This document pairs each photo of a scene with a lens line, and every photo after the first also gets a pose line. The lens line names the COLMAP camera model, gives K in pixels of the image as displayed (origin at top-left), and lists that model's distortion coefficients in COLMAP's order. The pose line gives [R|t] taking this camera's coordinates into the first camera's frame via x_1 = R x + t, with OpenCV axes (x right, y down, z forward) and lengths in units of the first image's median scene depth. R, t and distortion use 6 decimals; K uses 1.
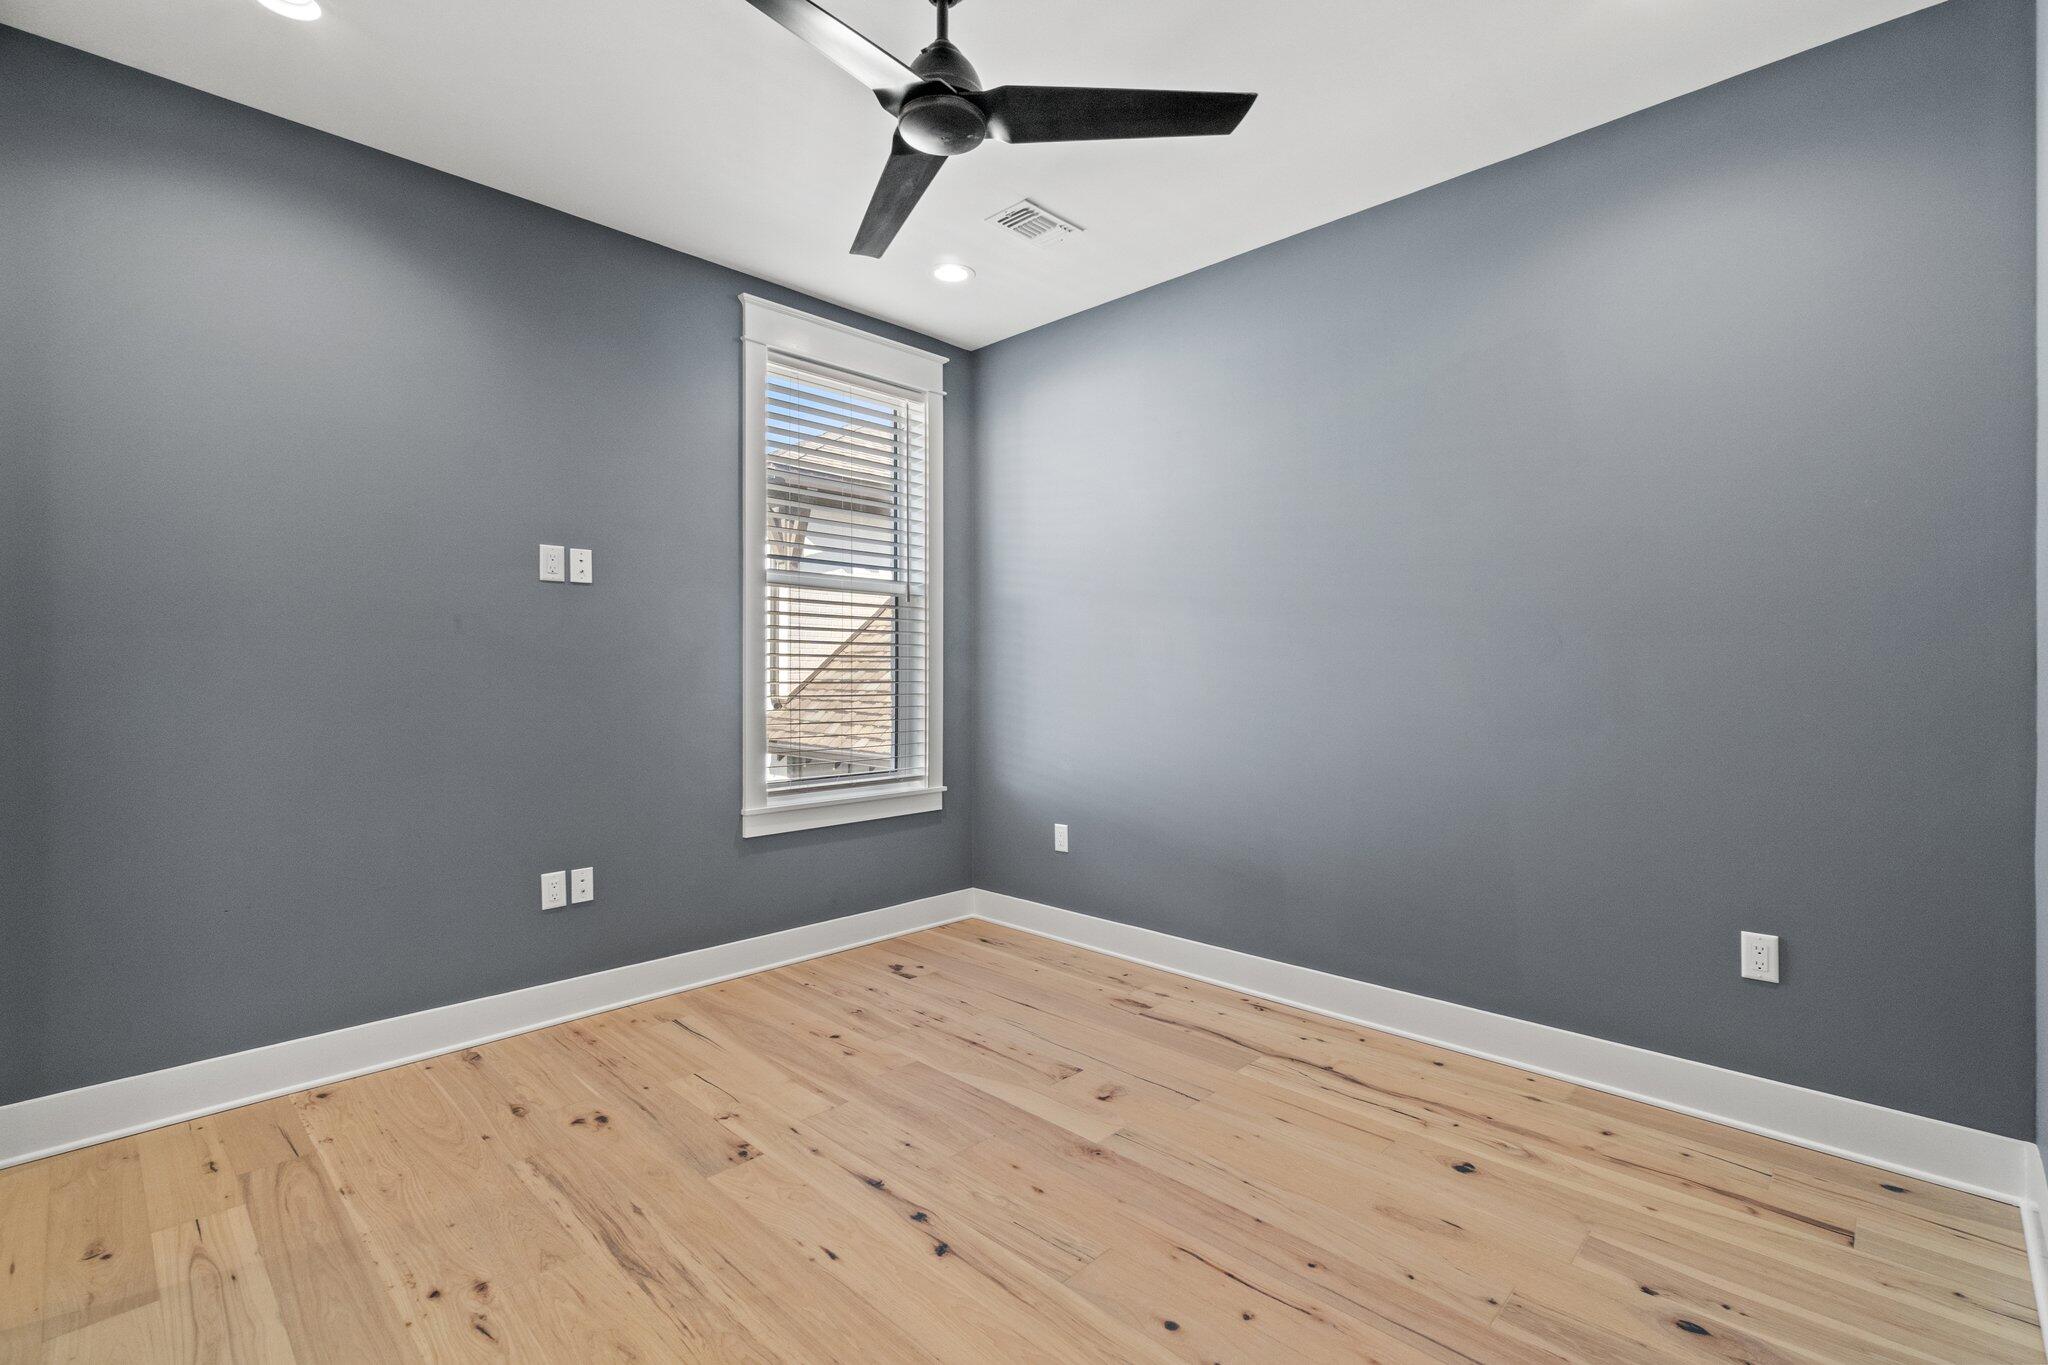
lens RADIAL K [[891.5, 0, 1023.4], [0, 891.5, 678.7], [0, 0, 1]] dist [0.002932, 0.000331]
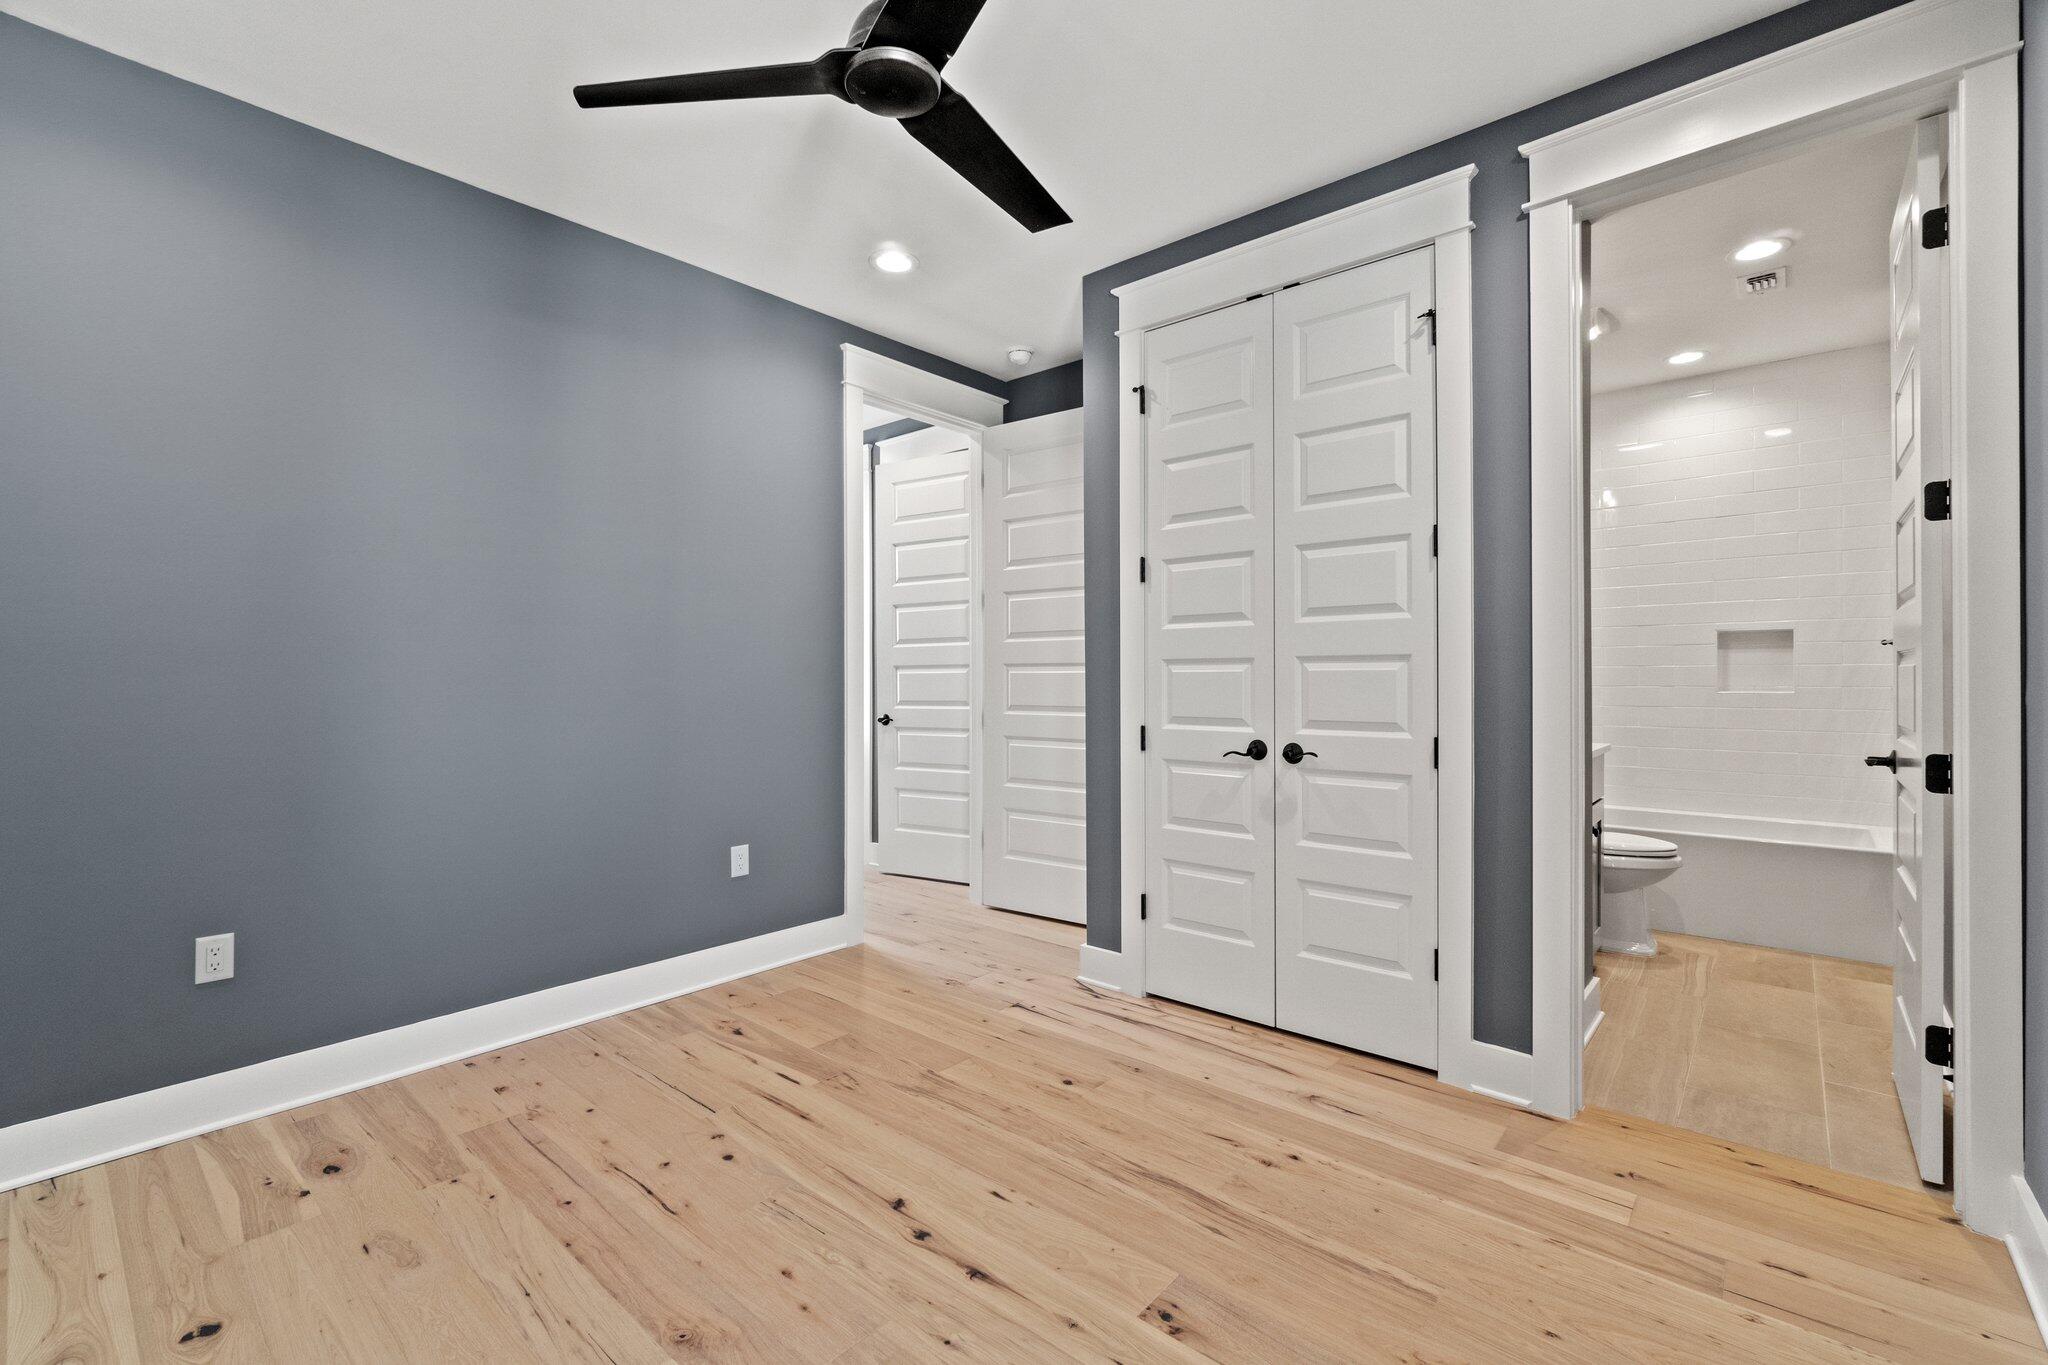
lens RADIAL K [[891.5, 0, 1022.7], [0, 891.5, 678.8], [0, 0, 1]] dist [0.002932, 0.000331]
pose [[-0.998799, 0.003012, -0.048909, -0.190234], [0.002737, 0.999980, 0.005683, -0.007729], [0.048925, 0.005542, -0.998787, 2.077633]]
